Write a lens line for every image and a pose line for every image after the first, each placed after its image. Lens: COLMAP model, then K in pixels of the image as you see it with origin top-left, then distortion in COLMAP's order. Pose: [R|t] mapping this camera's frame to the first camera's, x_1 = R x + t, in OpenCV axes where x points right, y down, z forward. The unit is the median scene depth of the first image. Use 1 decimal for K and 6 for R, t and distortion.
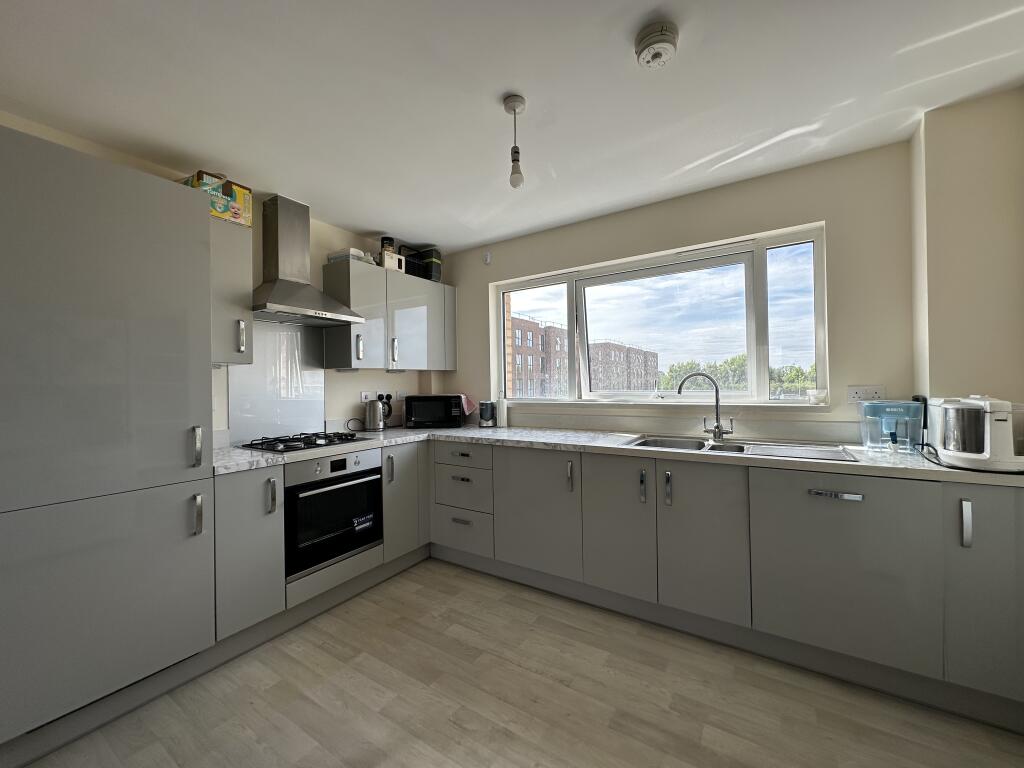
lens RADIAL K [[409.5, 0, 511.0], [0, 409.5, 385.7], [0, 0, 1]] dist [-0.001732, -0.000051]
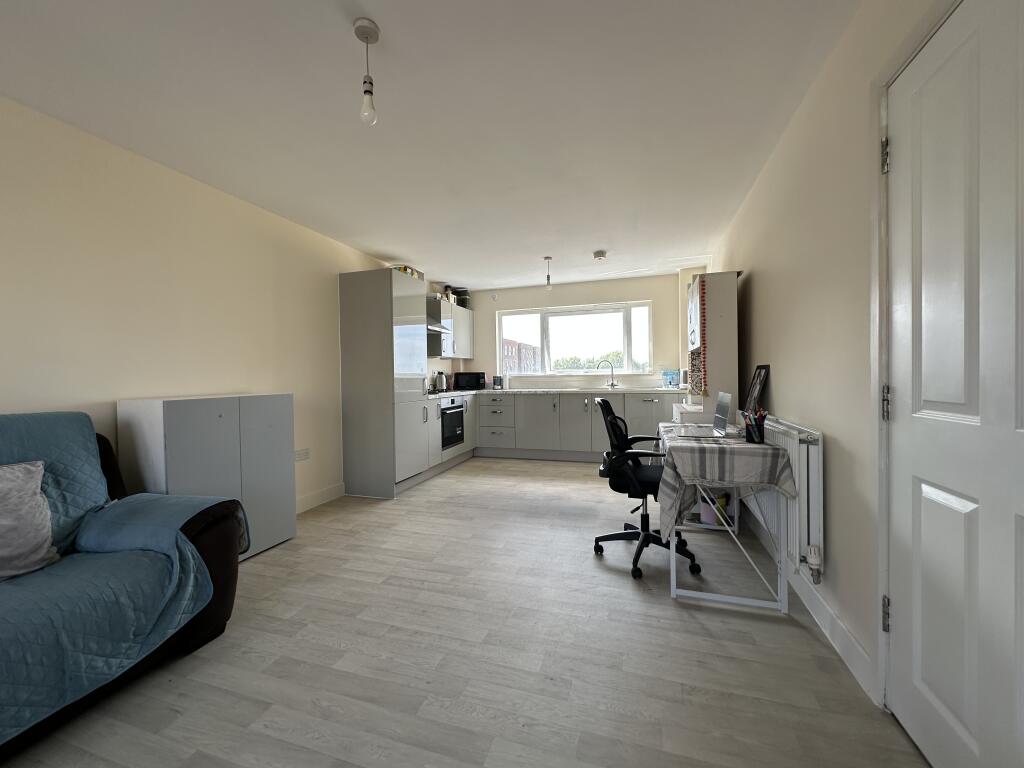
lens RADIAL K [[409.5, 0, 511.9], [0, 409.5, 381.0], [0, 0, 1]] dist [-0.001732, -0.000051]
pose [[0.964290, -0.000593, 0.264847, -0.576150], [-0.000495, 0.999992, 0.004042, 0.067164], [-0.264847, -0.004028, 0.964282, -0.950741]]
